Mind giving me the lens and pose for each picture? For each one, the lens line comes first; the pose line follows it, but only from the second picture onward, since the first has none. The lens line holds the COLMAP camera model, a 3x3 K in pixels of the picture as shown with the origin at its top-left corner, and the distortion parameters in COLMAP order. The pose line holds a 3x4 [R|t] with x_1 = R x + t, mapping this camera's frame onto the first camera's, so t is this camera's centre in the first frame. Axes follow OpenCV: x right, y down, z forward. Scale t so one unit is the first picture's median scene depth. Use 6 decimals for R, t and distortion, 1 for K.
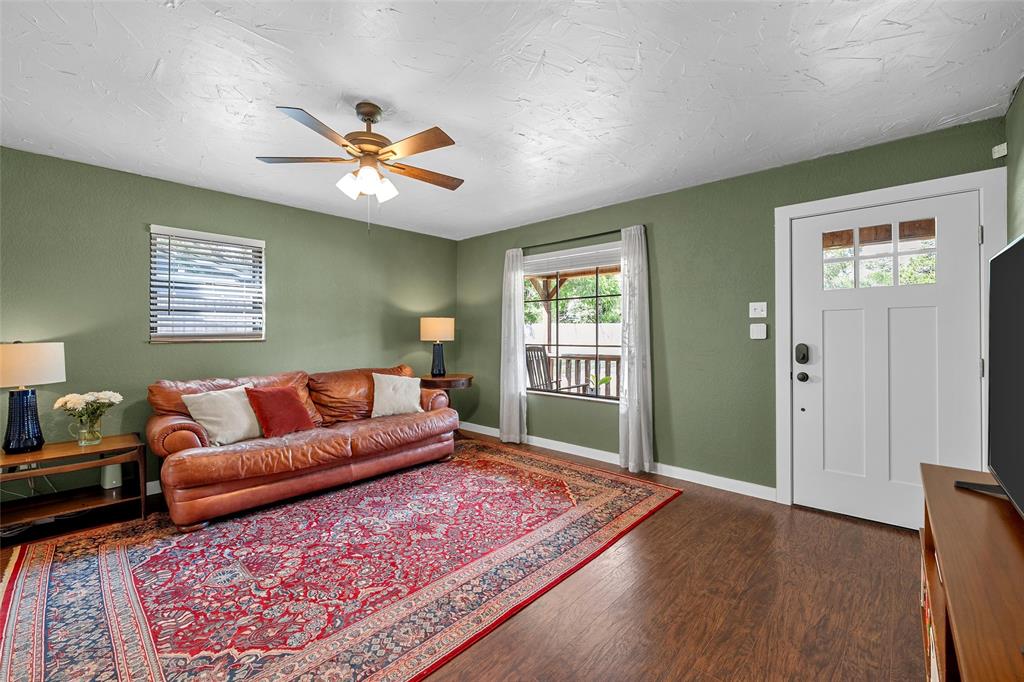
lens RADIAL K [[417.9, 0, 512.7], [0, 417.9, 337.2], [0, 0, 1]] dist [-0.000480, -0.000060]
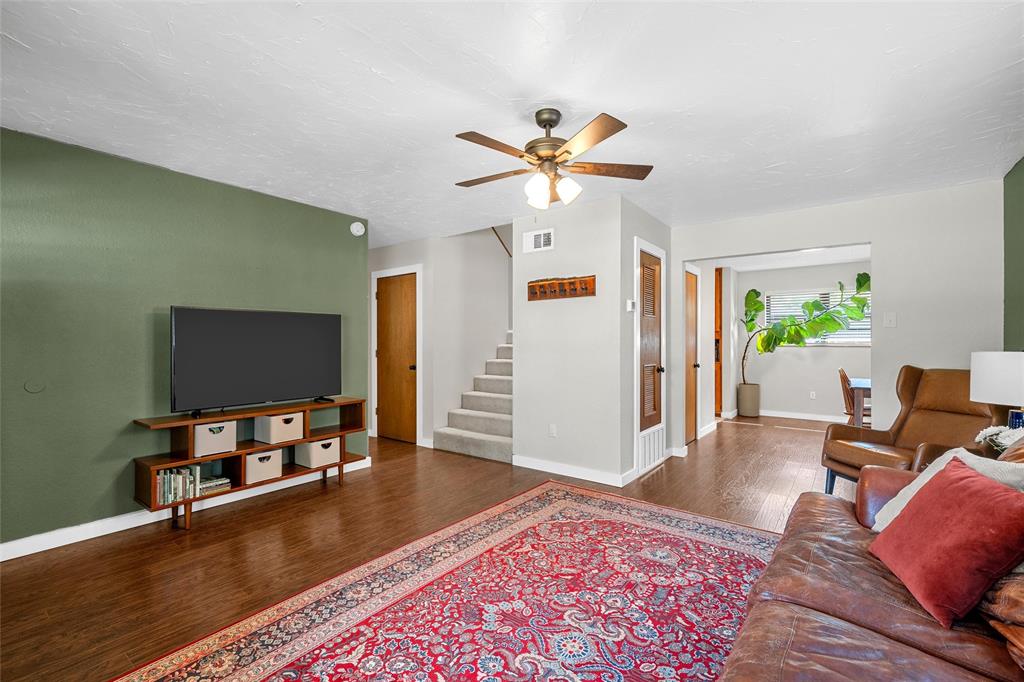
lens RADIAL K [[417.9, 0, 512.7], [0, 417.9, 337.2], [0, 0, 1]] dist [-0.000480, -0.000060]
pose [[-0.994529, 0.001721, -0.104442, -0.157134], [0.002665, 0.999957, -0.008903, -0.011342], [0.104422, -0.009132, -0.994491, 1.981443]]
